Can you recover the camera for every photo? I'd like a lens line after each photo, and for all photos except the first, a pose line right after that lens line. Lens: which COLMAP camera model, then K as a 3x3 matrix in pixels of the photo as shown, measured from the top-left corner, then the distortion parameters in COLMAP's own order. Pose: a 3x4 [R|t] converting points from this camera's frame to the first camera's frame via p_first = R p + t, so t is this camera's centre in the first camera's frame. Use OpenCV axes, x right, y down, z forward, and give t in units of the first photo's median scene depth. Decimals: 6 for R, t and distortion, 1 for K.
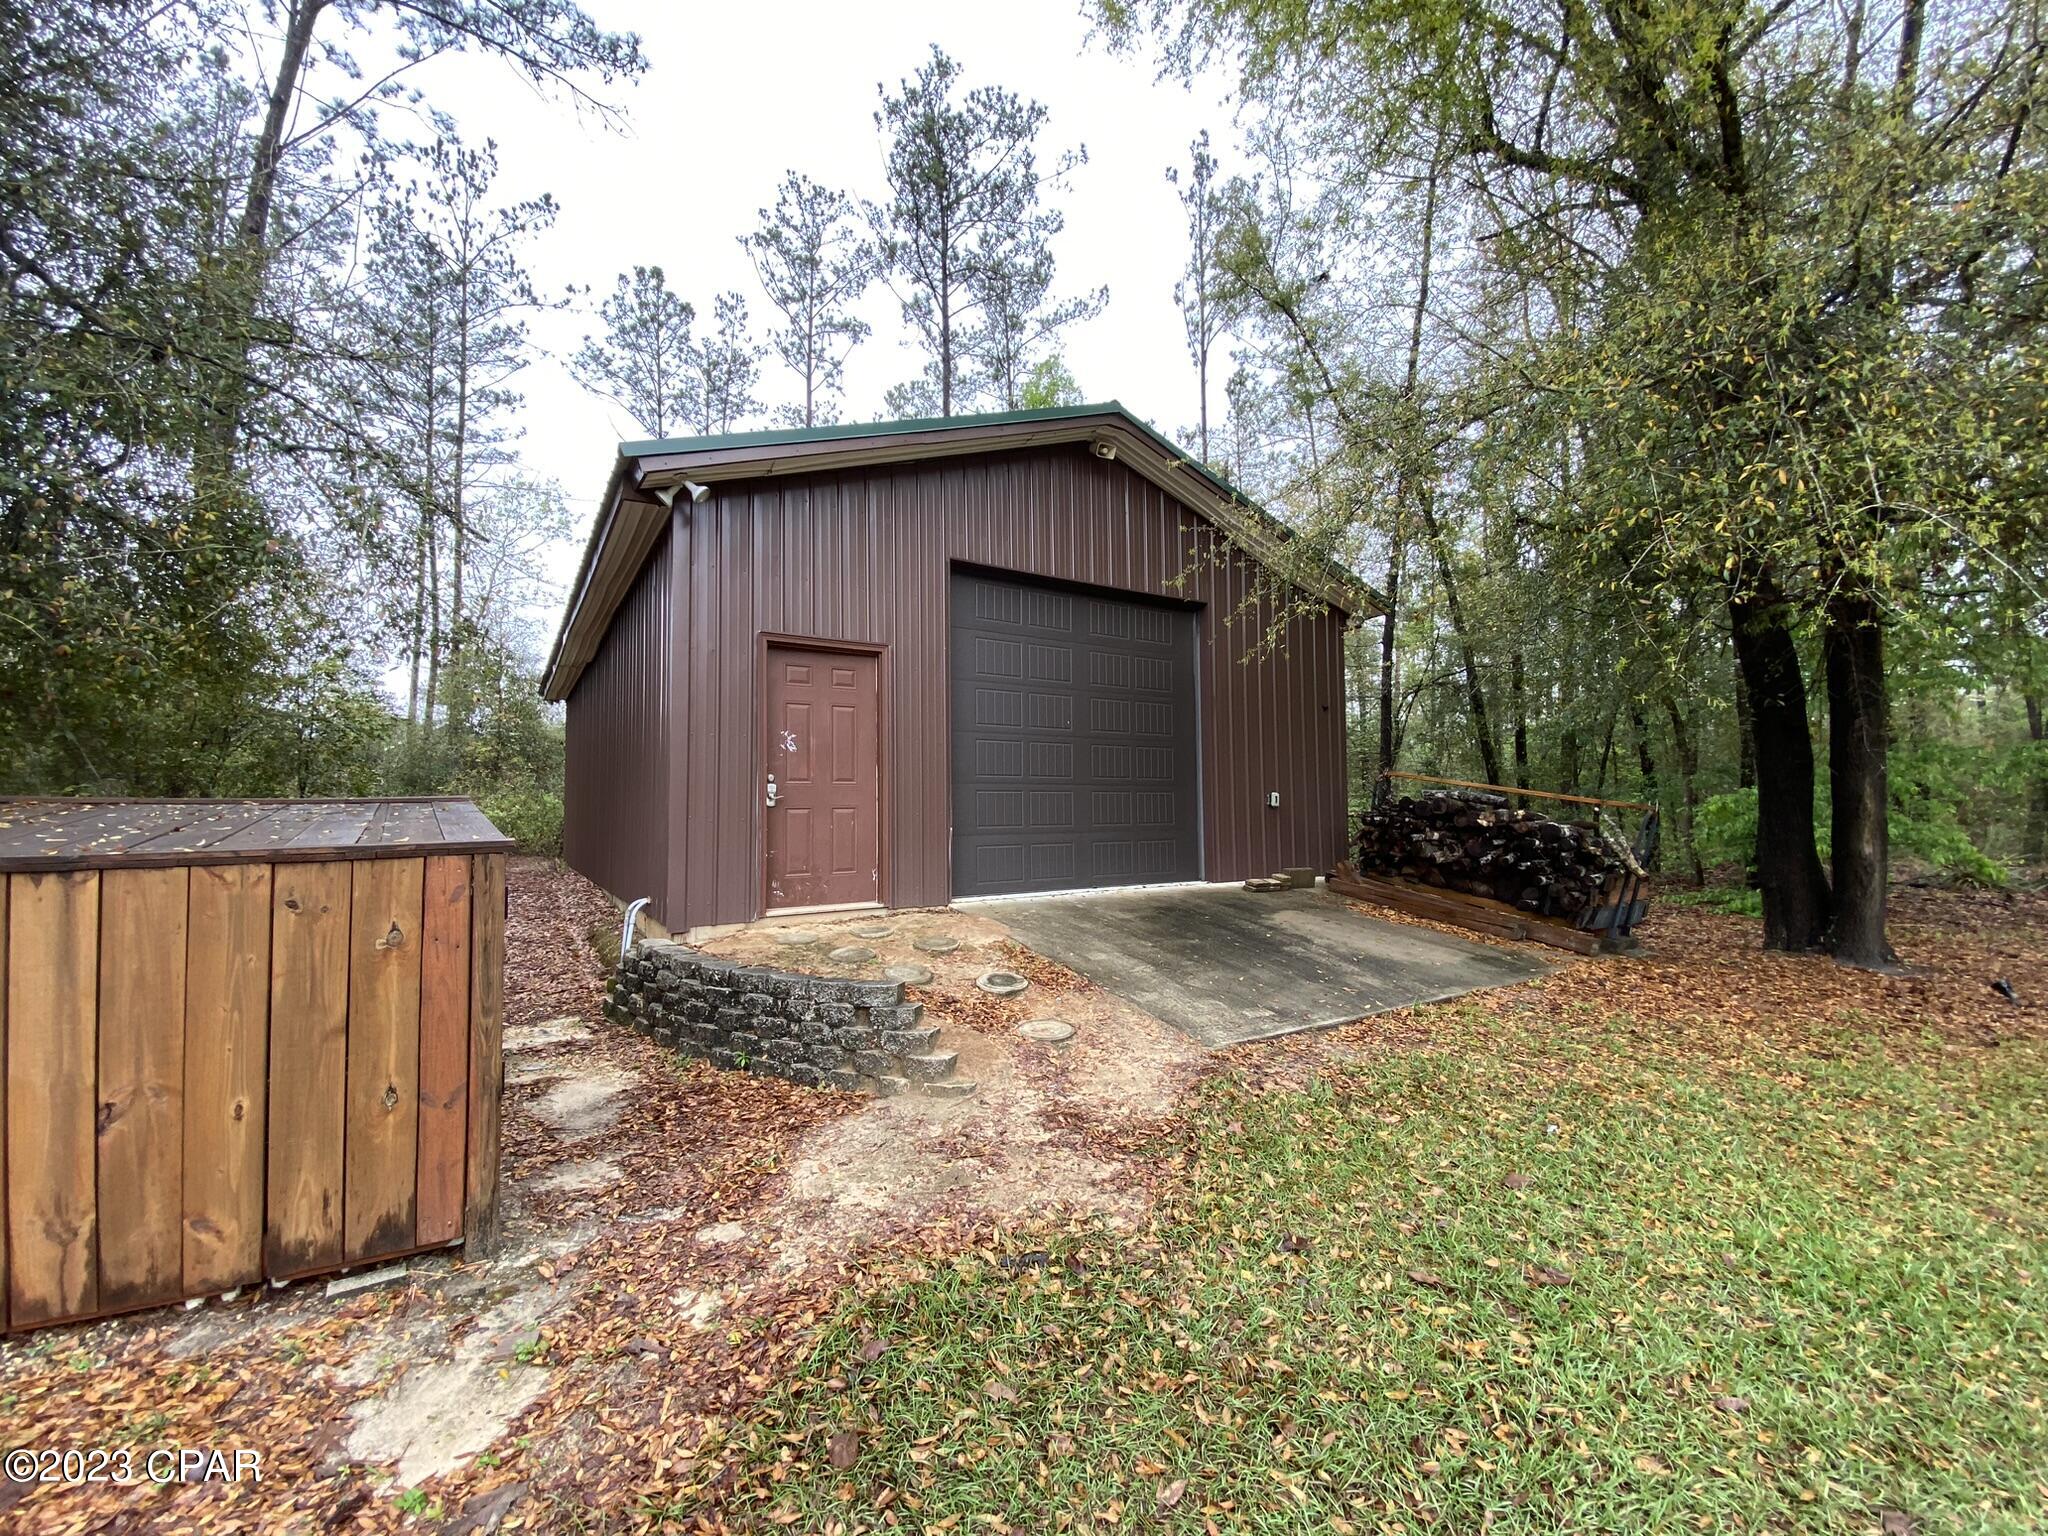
lens RADIAL K [[821.1, 0, 1024.5], [0, 821.1, 764.2], [0, 0, 1]] dist [-0.004454, -0.010250]
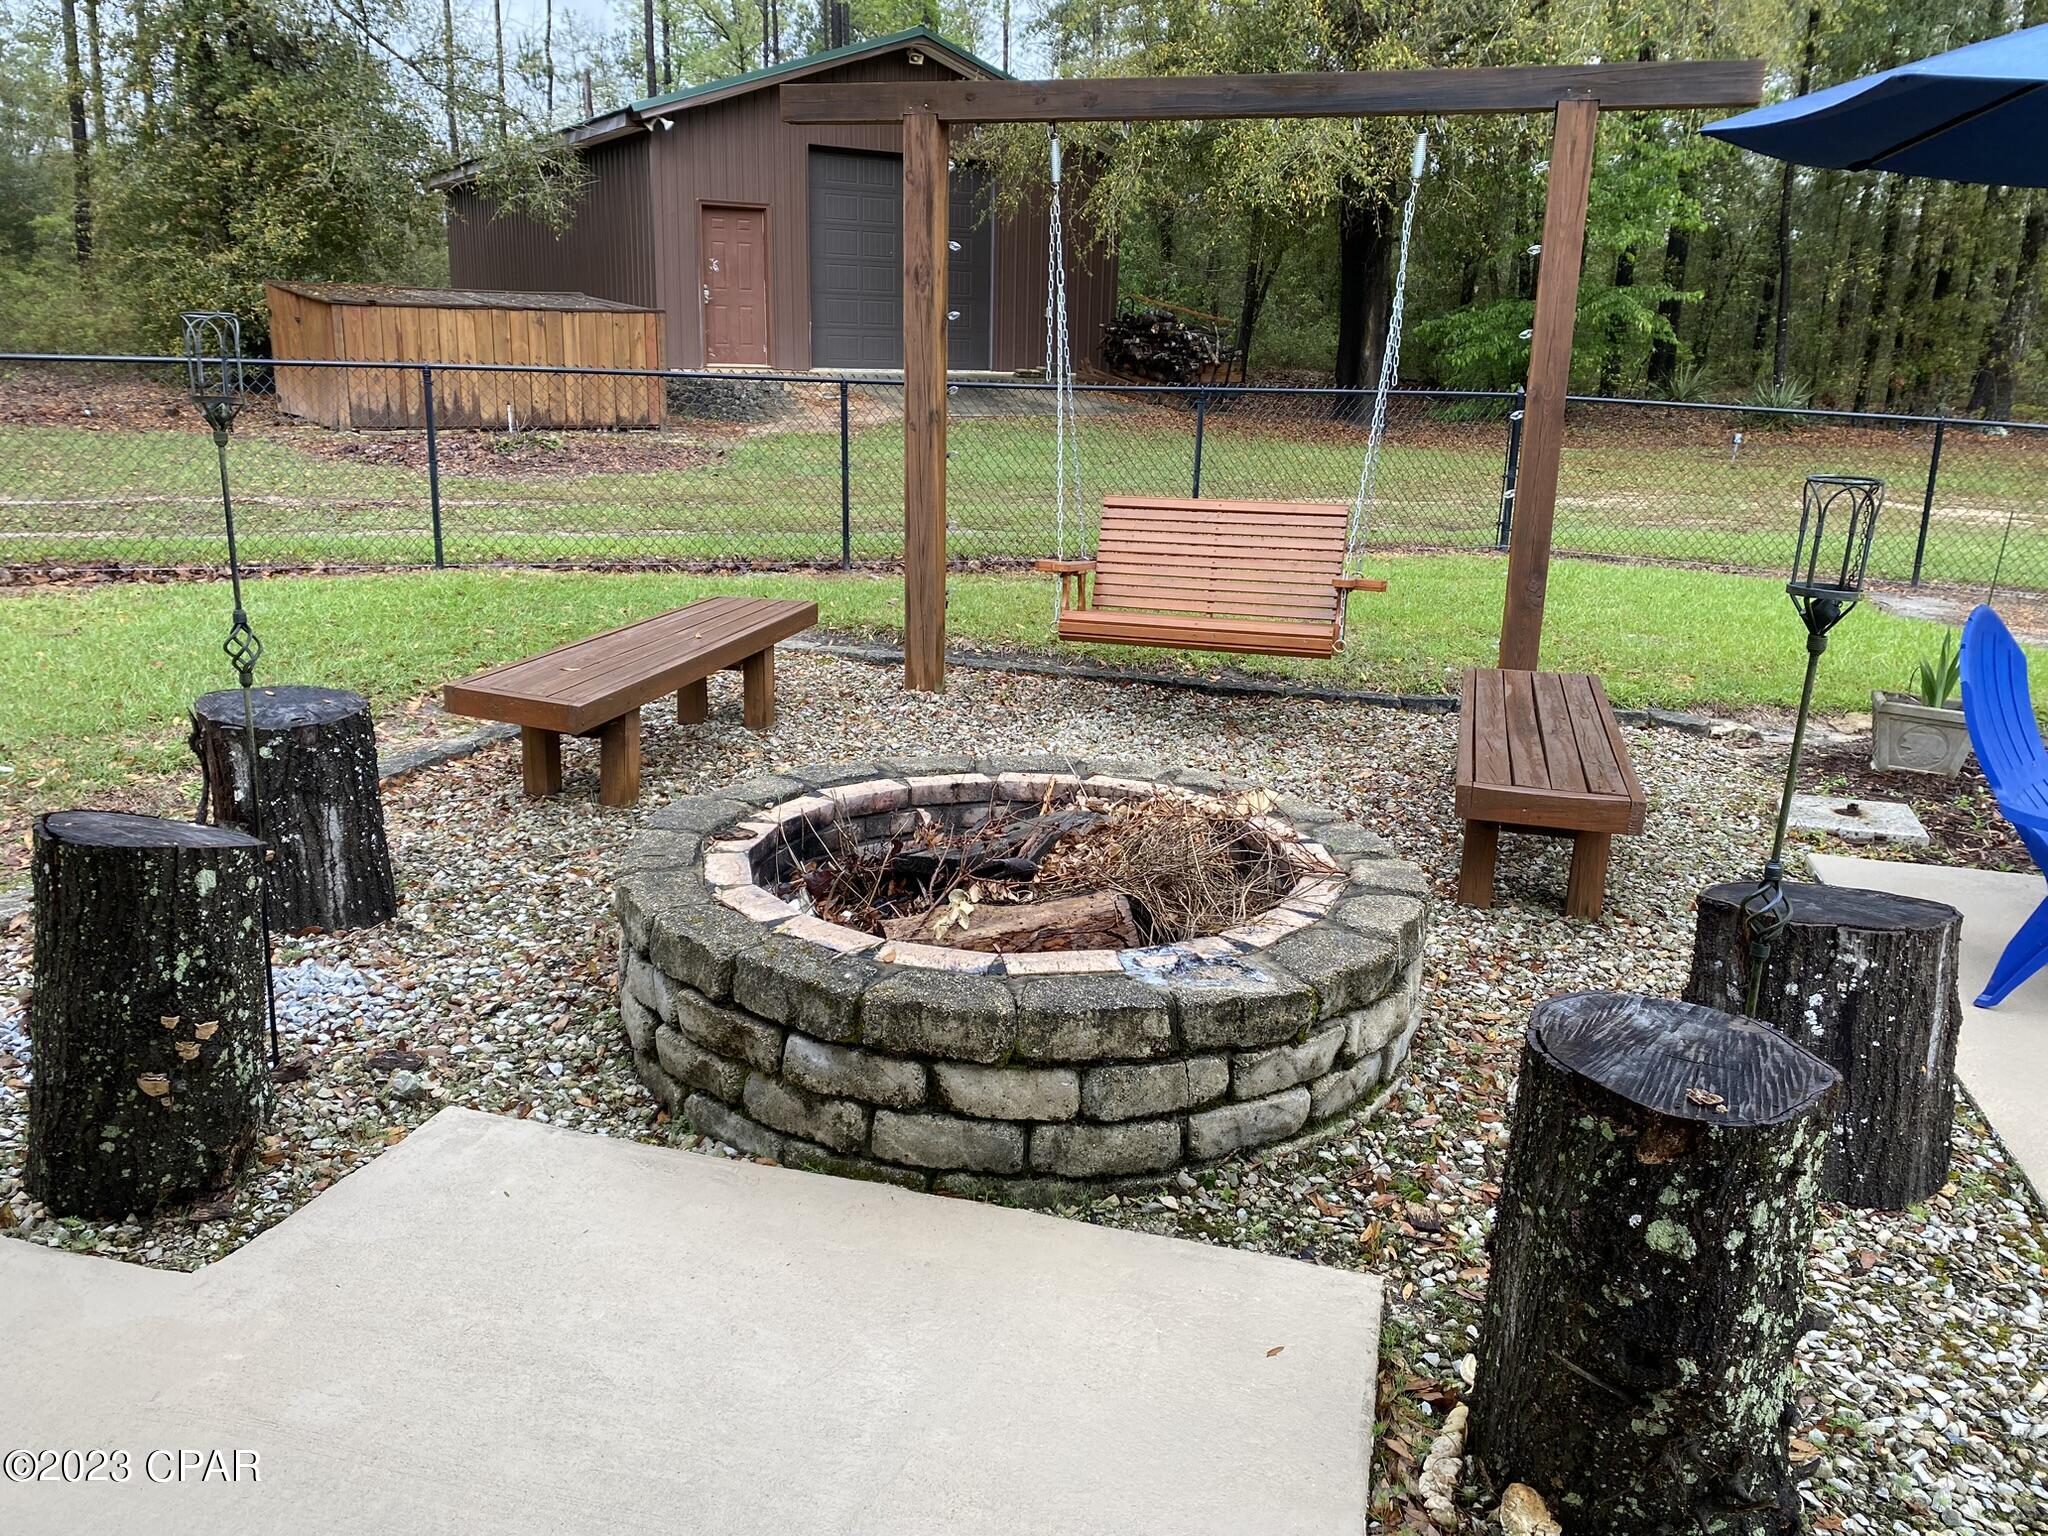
lens RADIAL K [[1533.6, 0, 1030.1], [0, 1533.6, 769.4], [0, 0, 1]] dist [0.008014, -0.008204]
pose [[0.999456, 0.029420, 0.014928, 0.412095], [-0.032653, 0.946772, 0.320244, -0.090974], [-0.004711, -0.320558, 0.947217, -2.755669]]
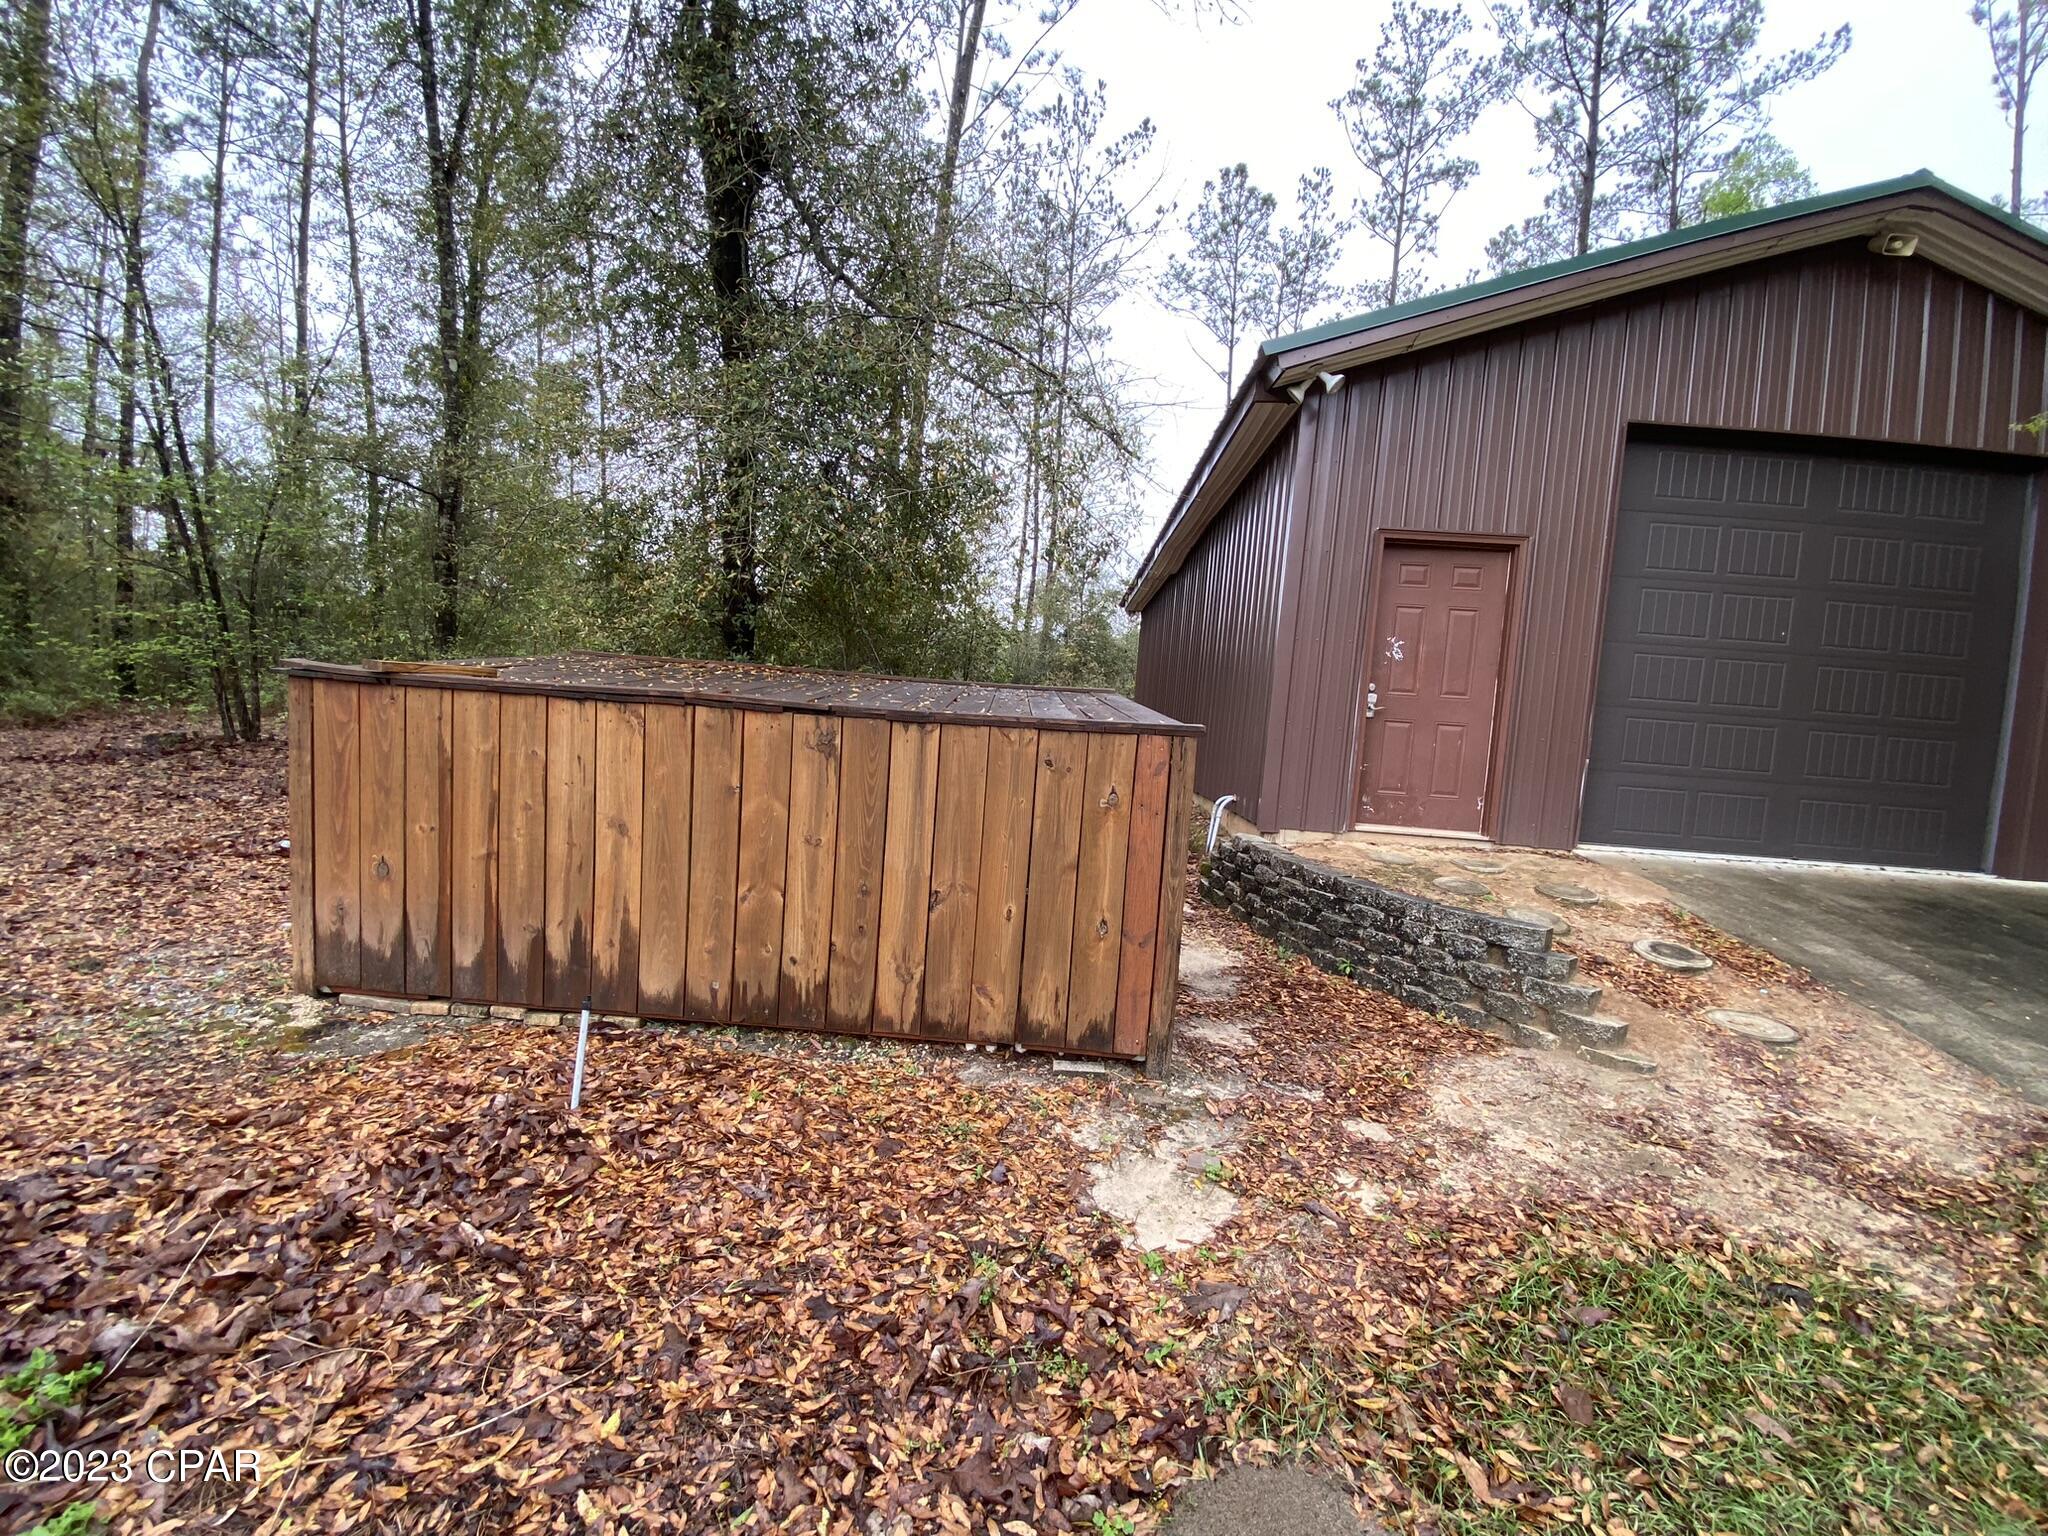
lens RADIAL K [[827.6, 0, 1016.6], [0, 827.6, 765.8], [0, 0, 1]] dist [-0.008830, -0.009521]
pose [[0.805681, 0.107988, -0.582423, -0.086880], [-0.045298, 0.991595, 0.121191, 0.011340], [0.590615, -0.071259, 0.803801, -0.021580]]
